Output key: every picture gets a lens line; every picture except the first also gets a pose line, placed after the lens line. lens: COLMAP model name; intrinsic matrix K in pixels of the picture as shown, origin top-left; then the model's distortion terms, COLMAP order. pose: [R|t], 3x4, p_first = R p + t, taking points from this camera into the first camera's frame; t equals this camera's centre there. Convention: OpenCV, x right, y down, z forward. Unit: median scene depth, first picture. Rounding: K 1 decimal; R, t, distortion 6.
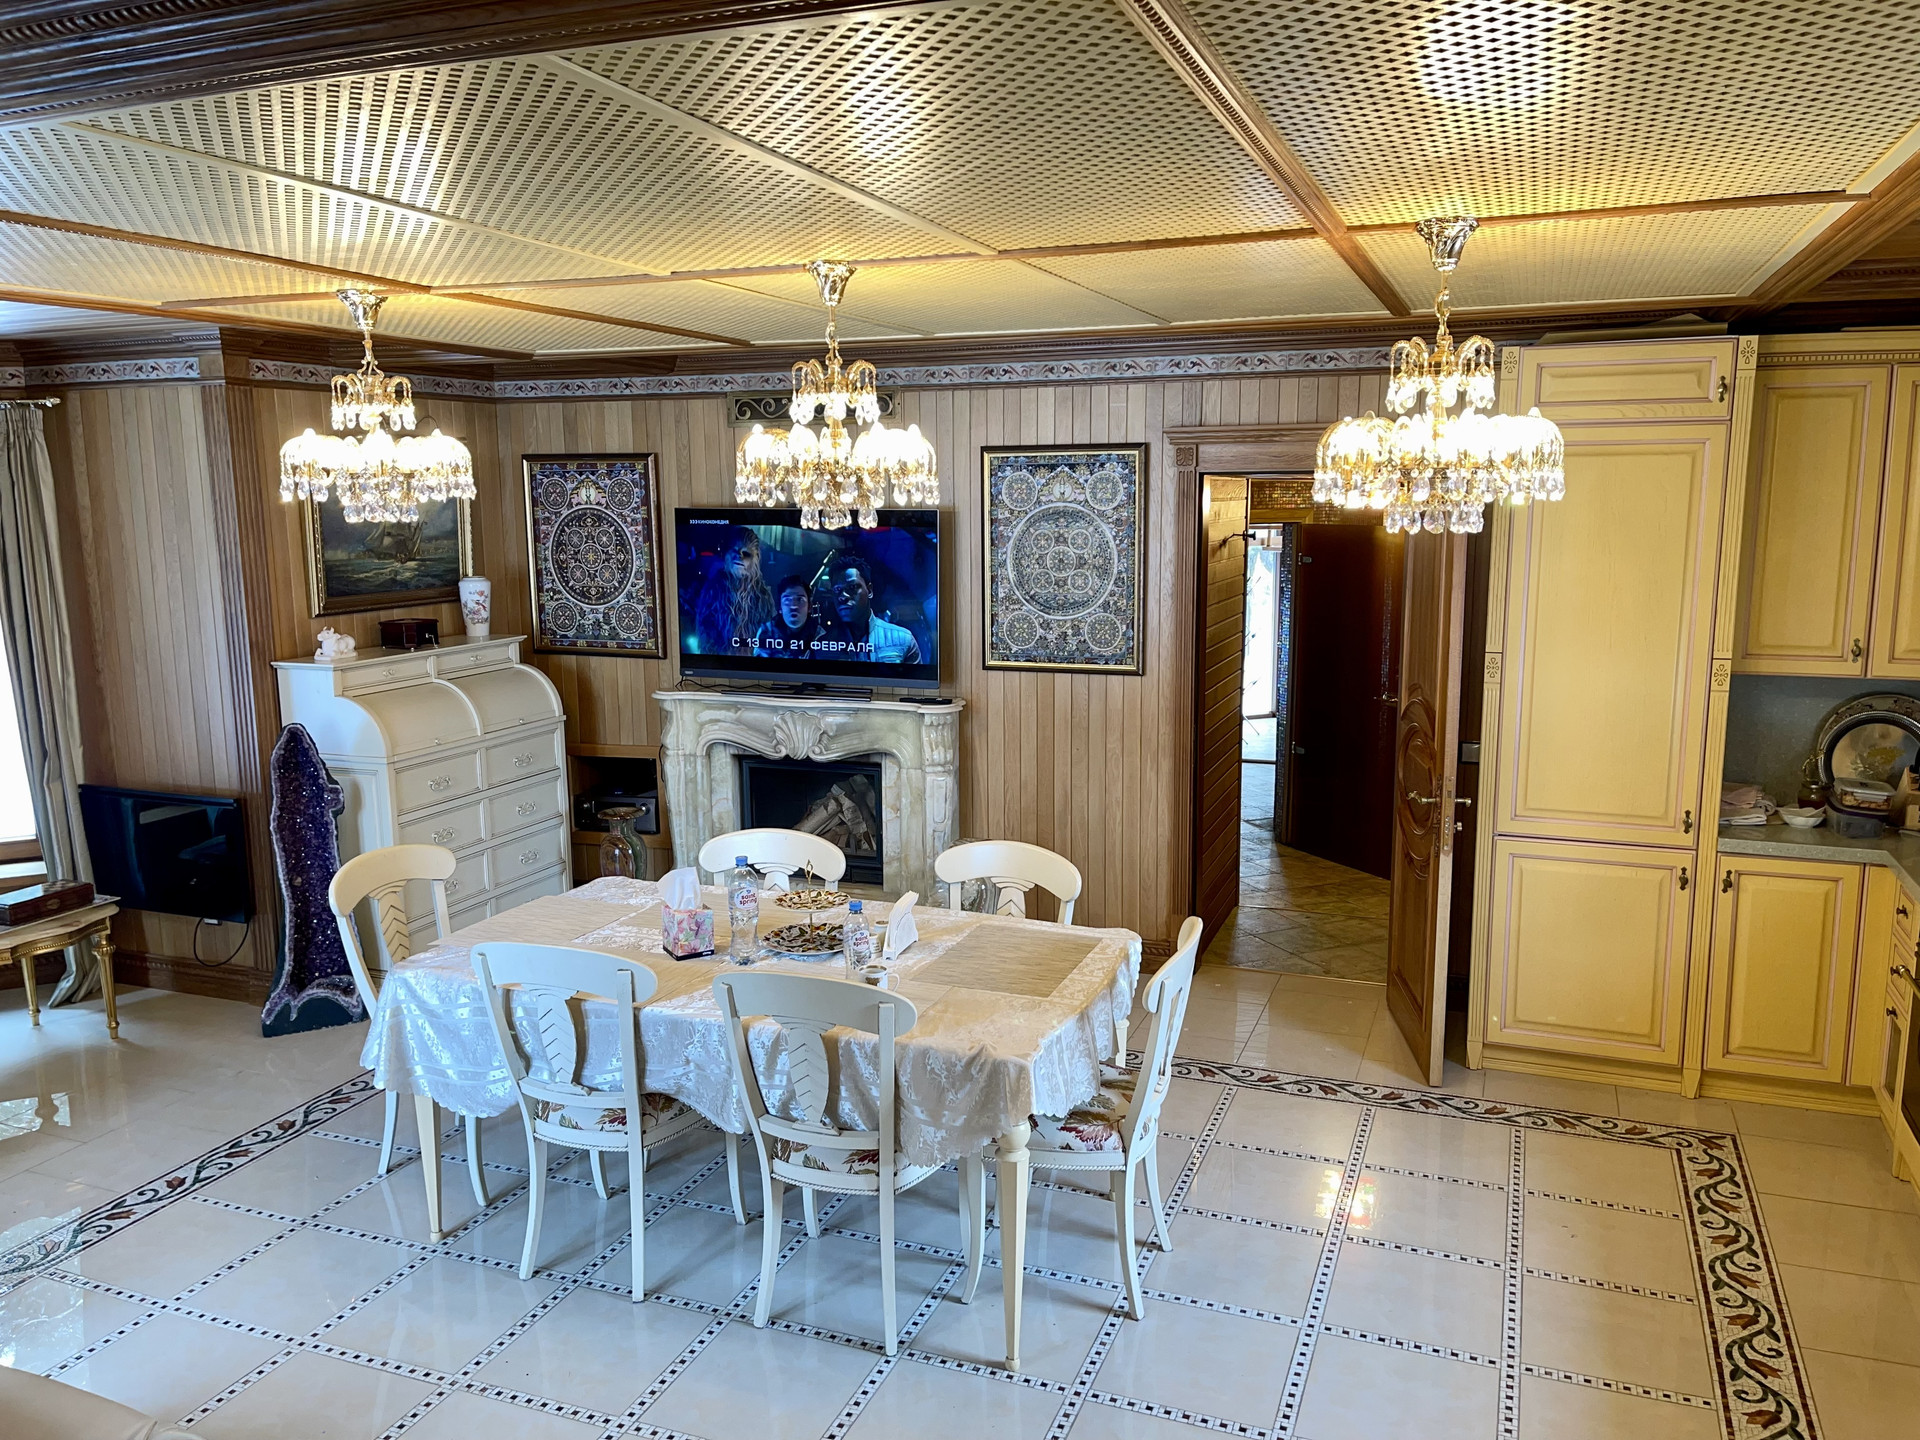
lens RADIAL K [[1407.6, 0, 960.0], [0, 1407.6, 720.0], [0, 0, 1]] dist [0.066940, -0.066681]
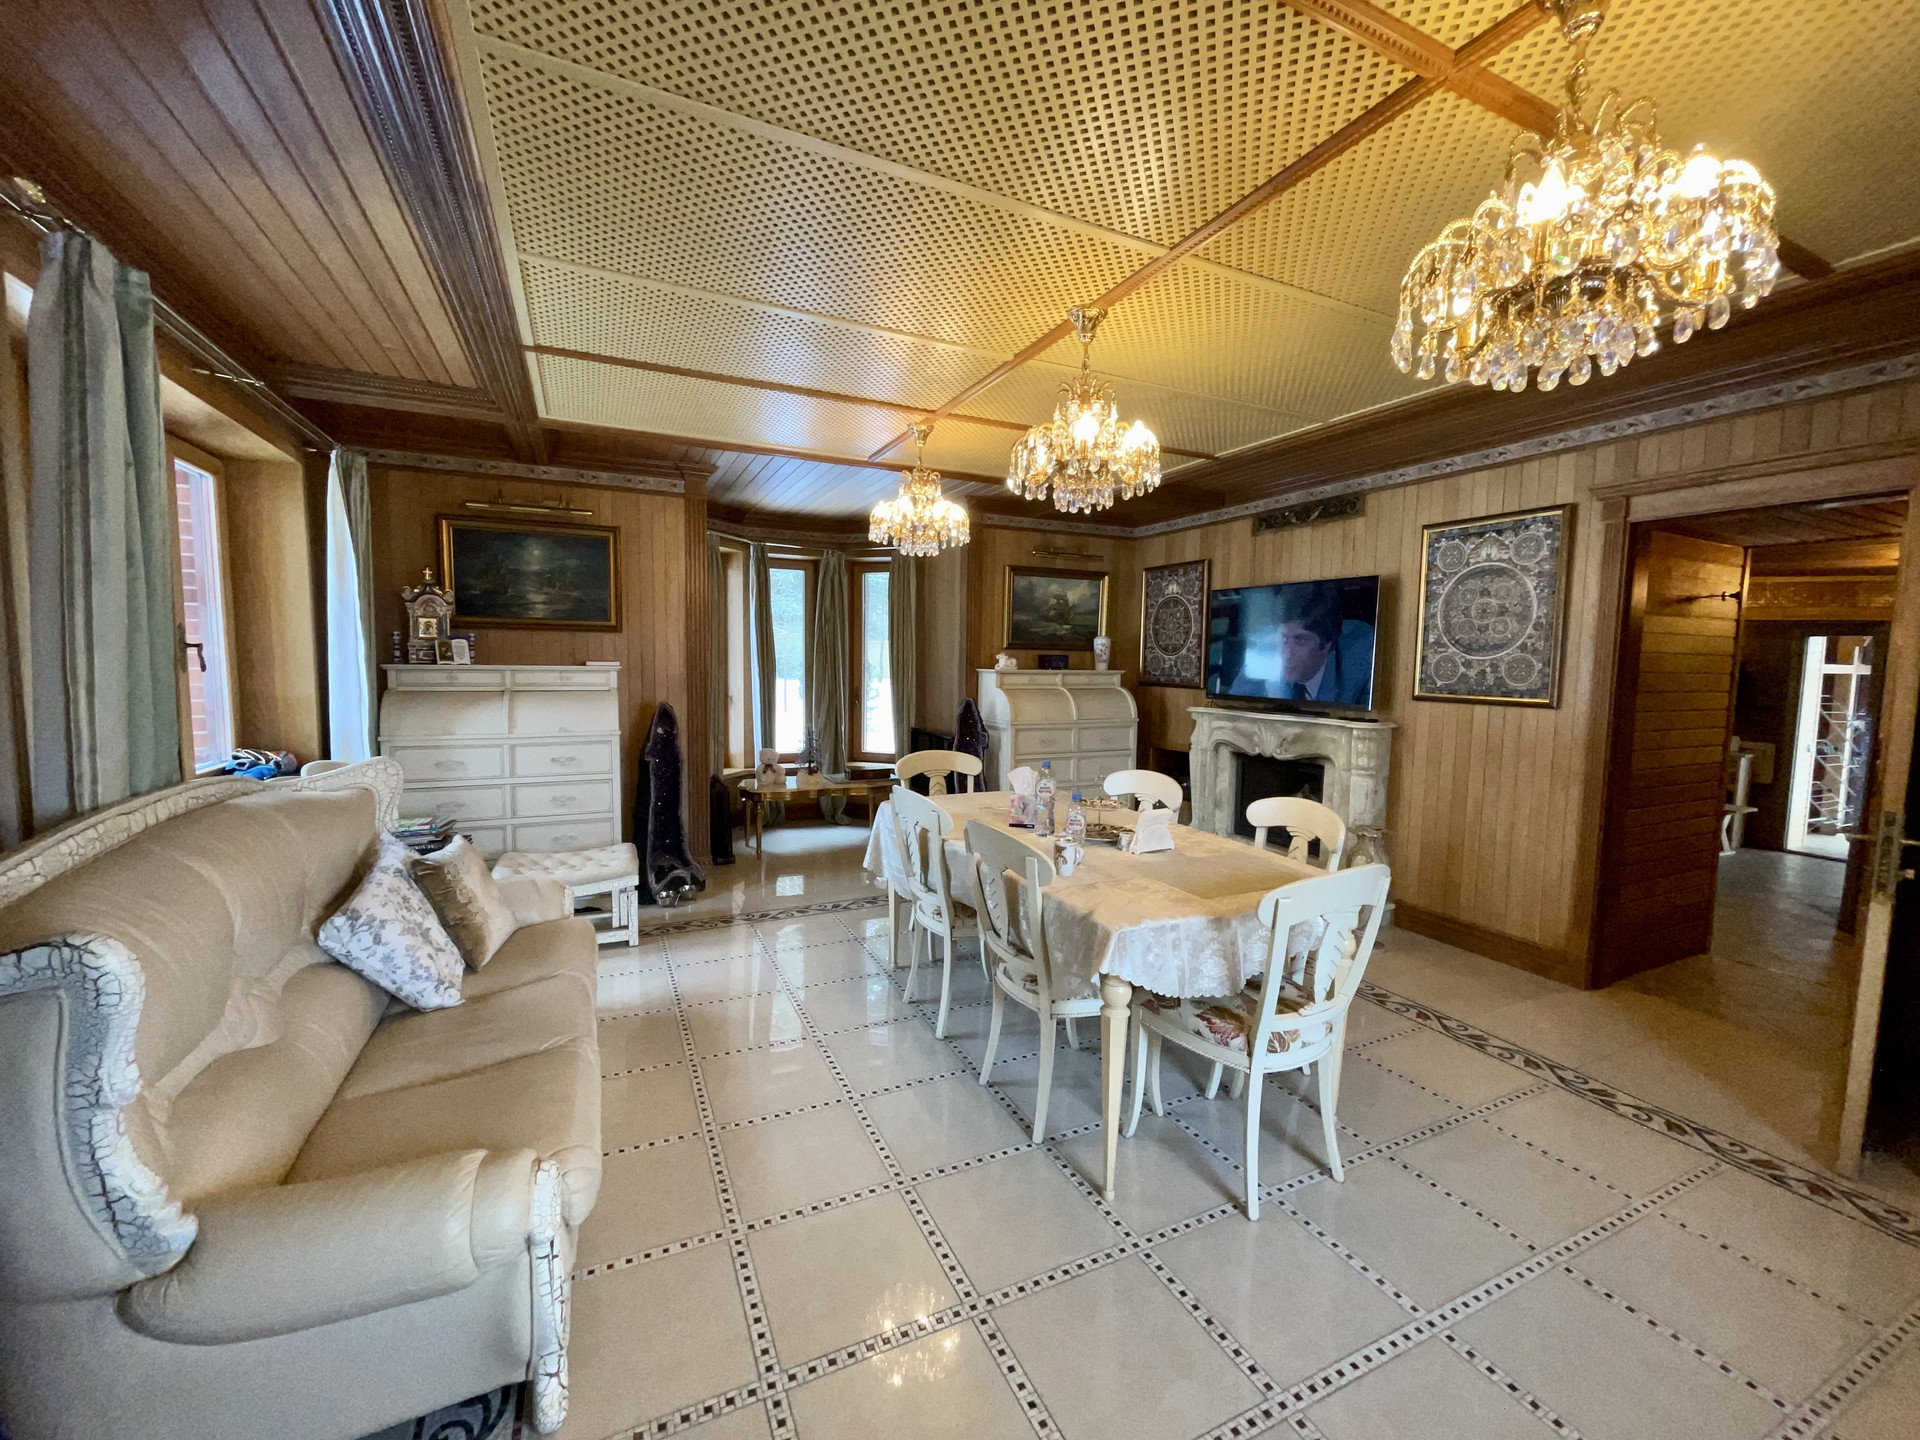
lens RADIAL K [[746.6, 0, 1031.4], [0, 746.6, 743.2], [0, 0, 1]] dist [-0.023623, 0.009777]
pose [[0.728484, 0.075147, -0.680929, 0.198938], [-0.130793, 0.990938, -0.030567, 0.060354], [0.672462, 0.111329, 0.731711, 0.249915]]
